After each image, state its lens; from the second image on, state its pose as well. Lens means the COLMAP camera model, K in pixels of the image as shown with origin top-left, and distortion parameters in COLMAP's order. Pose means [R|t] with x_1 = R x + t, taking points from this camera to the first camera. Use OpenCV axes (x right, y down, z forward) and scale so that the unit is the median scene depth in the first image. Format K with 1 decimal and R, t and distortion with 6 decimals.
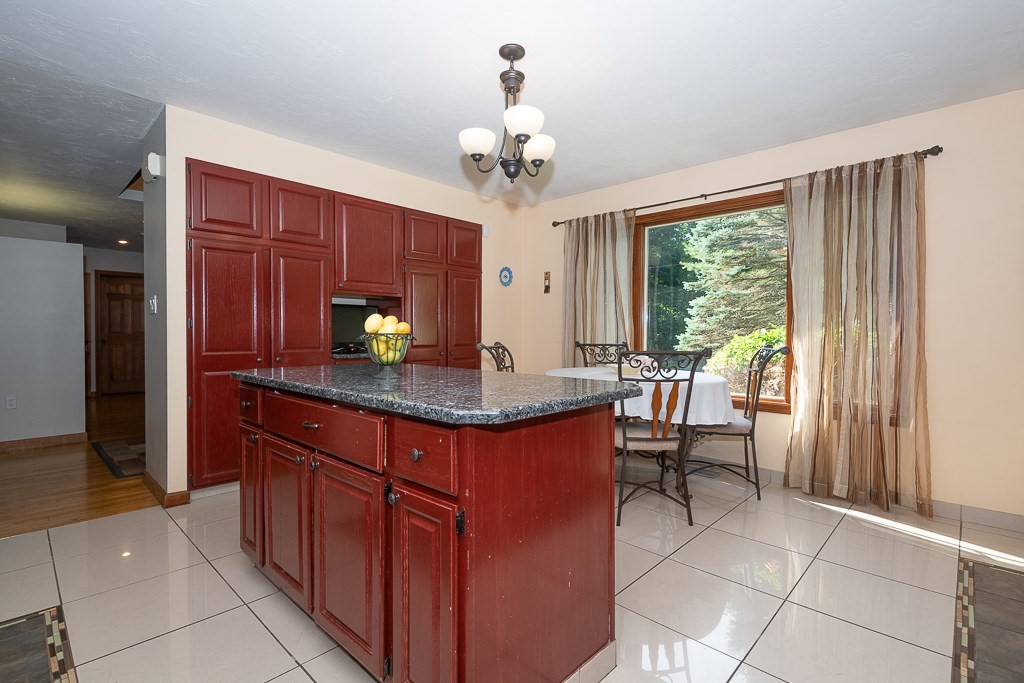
lens RADIAL K [[474.5, 0, 502.2], [0, 474.5, 341.4], [0, 0, 1]] dist [0.007692, -0.008855]
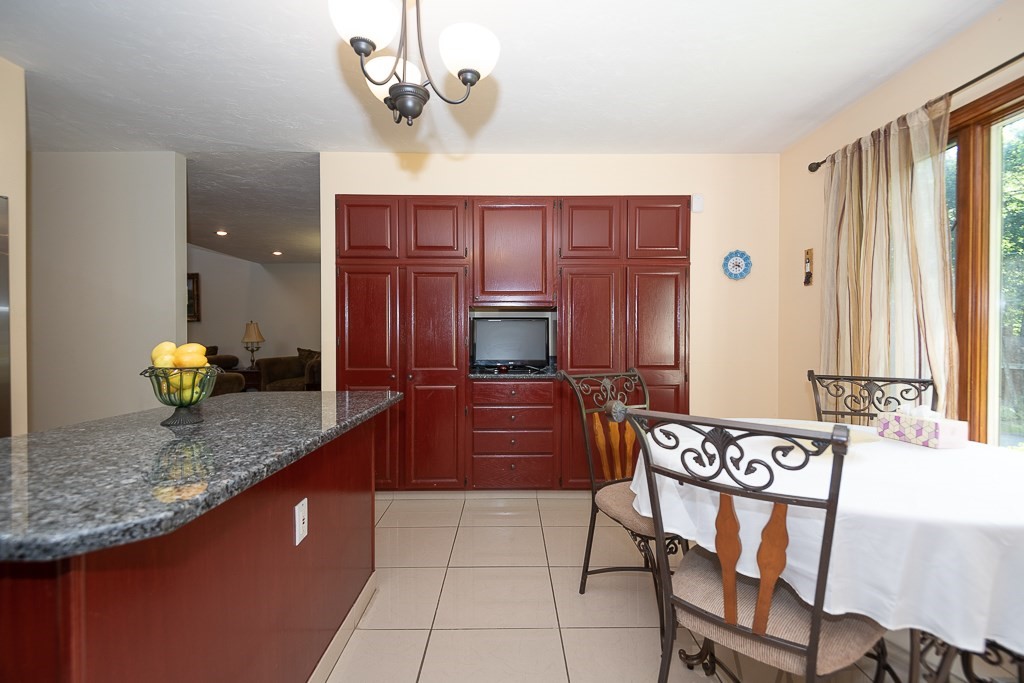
lens RADIAL K [[474.5, 0, 512.7], [0, 474.5, 342.3], [0, 0, 1]] dist [0.007692, -0.008855]
pose [[0.703791, 0.004660, -0.710391, 0.394433], [-0.010928, 0.999931, -0.004268, -0.032861], [0.710323, 0.010767, 0.703794, 0.463497]]
